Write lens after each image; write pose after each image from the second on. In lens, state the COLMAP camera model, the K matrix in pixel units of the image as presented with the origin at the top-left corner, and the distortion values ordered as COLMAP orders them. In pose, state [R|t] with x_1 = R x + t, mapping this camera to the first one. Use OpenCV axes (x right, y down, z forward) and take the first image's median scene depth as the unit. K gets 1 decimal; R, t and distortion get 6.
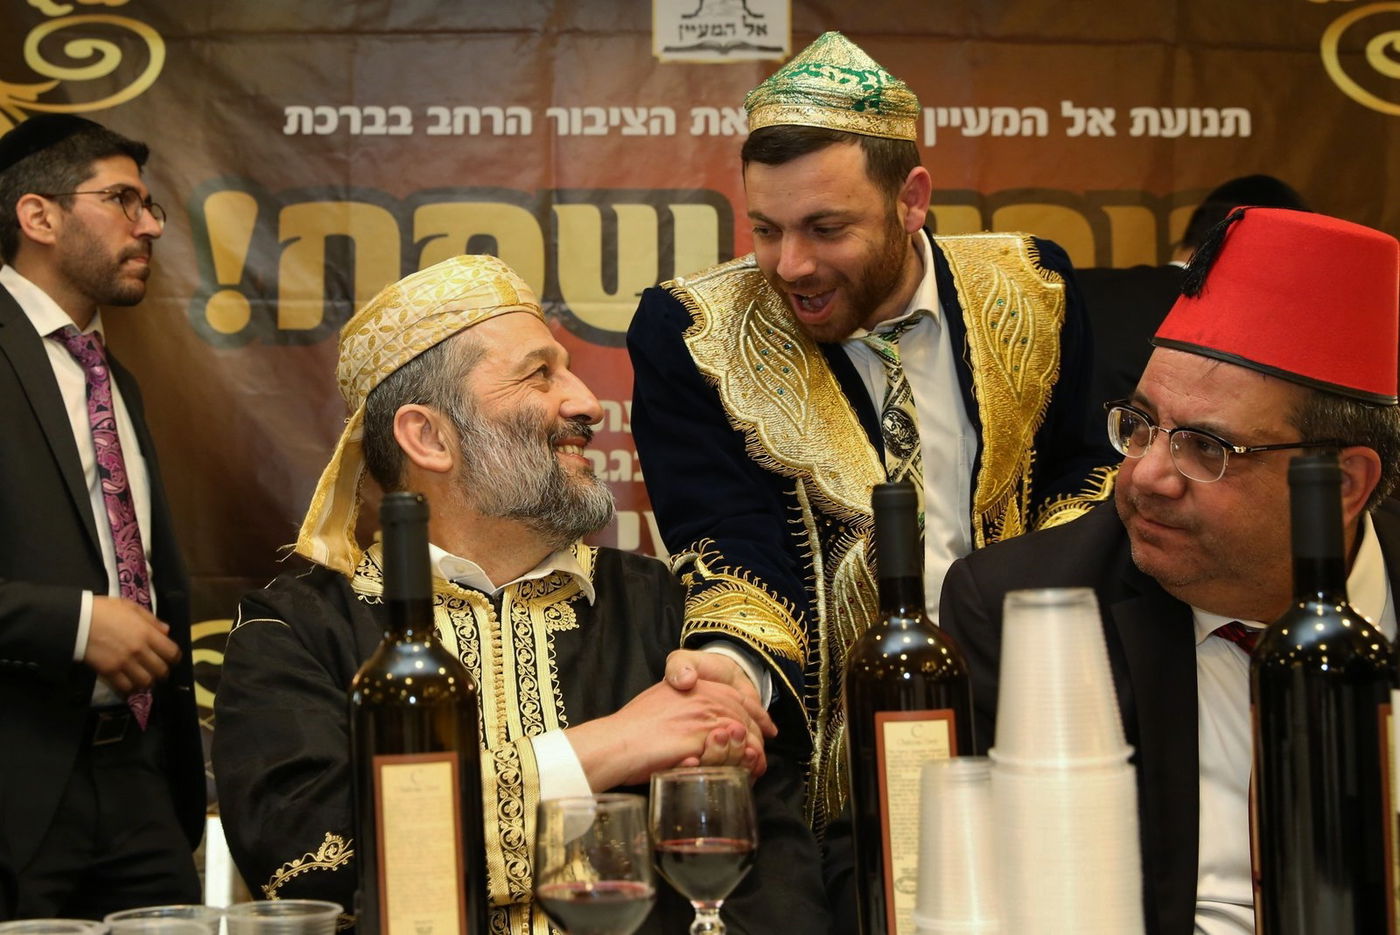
lens RADIAL K [[1369.7, 0, 698.0], [0, 1369.7, 398.7], [0, 0, 1]] dist [-0.062301, 0.170533]
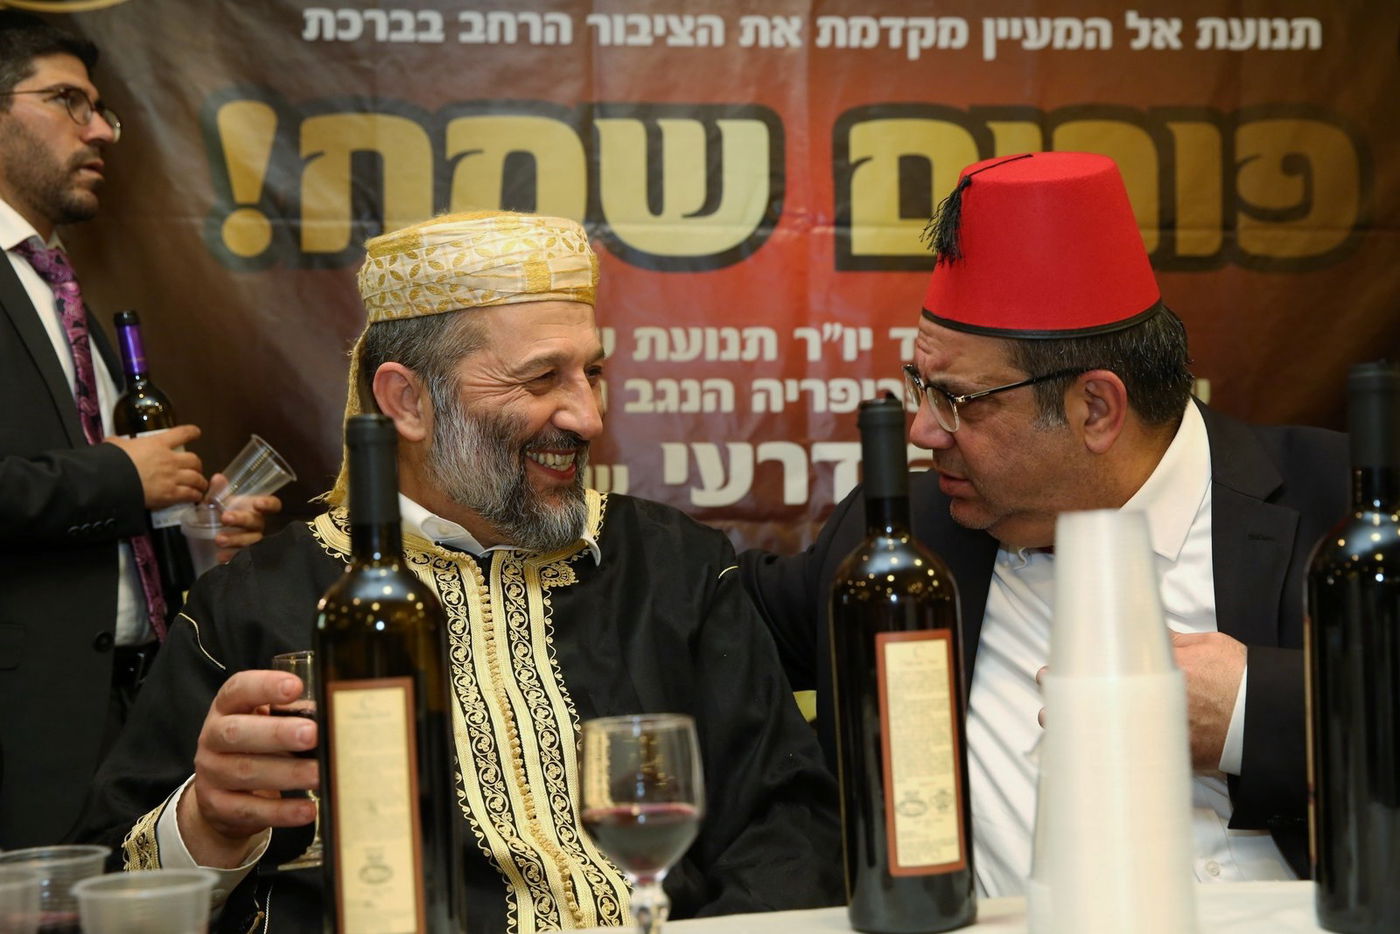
lens RADIAL K [[2030.1, 0, 682.3], [0, 2030.1, 465.9], [0, 0, 1]] dist [0.033949, 0.355603]
pose [[0.996422, -0.008529, 0.084091, -0.166411], [0.003831, 0.998430, 0.055879, 0.018835], [-0.084435, -0.055357, 0.994890, -0.416729]]
